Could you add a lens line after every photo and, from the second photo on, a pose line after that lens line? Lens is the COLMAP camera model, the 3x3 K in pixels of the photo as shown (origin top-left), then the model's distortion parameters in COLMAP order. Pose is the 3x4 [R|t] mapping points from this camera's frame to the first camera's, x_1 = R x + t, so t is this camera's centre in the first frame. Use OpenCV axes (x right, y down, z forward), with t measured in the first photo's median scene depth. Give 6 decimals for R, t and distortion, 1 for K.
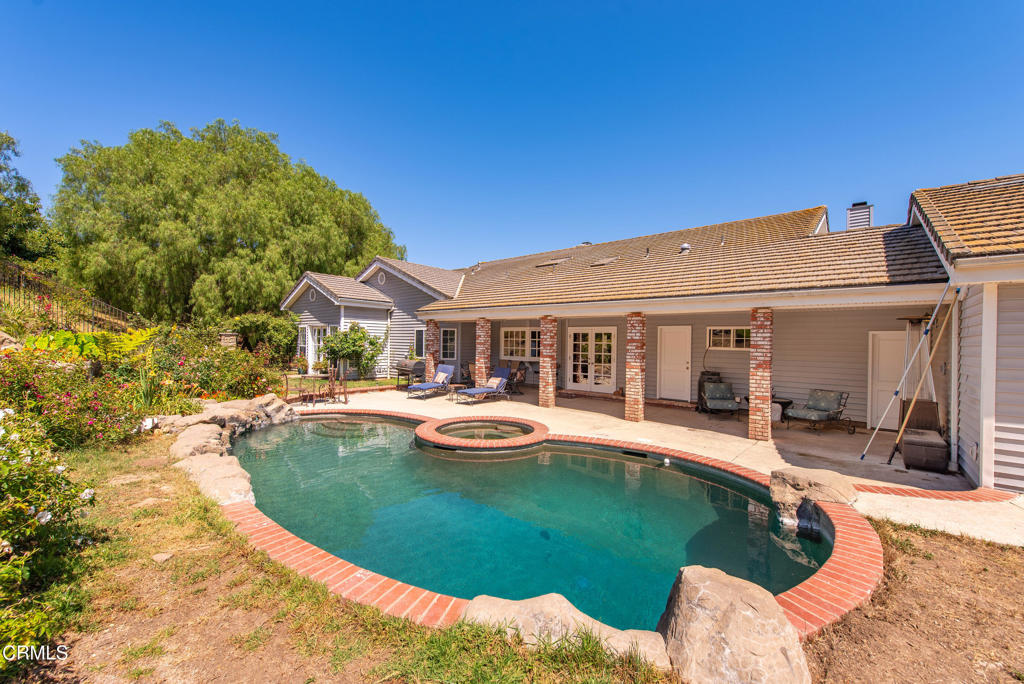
lens RADIAL K [[405.6, 0, 512.0], [0, 405.6, 342.0], [0, 0, 1]] dist [0.021280, -0.007901]
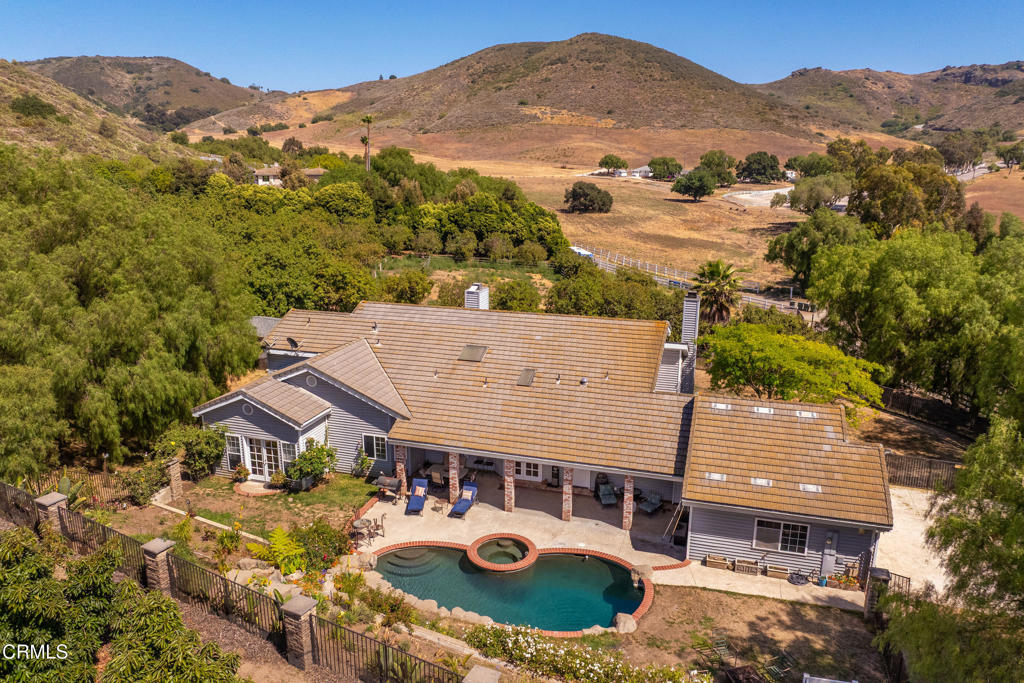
lens RADIAL K [[752.9, 0, 512.0], [0, 752.9, 341.5], [0, 0, 1]] dist [-0.042787, 0.047505]
pose [[0.916136, -0.119088, 0.382770, -0.709324], [0.013340, 0.963382, 0.267800, -0.941402], [-0.400646, -0.240235, 0.884178, -1.062241]]
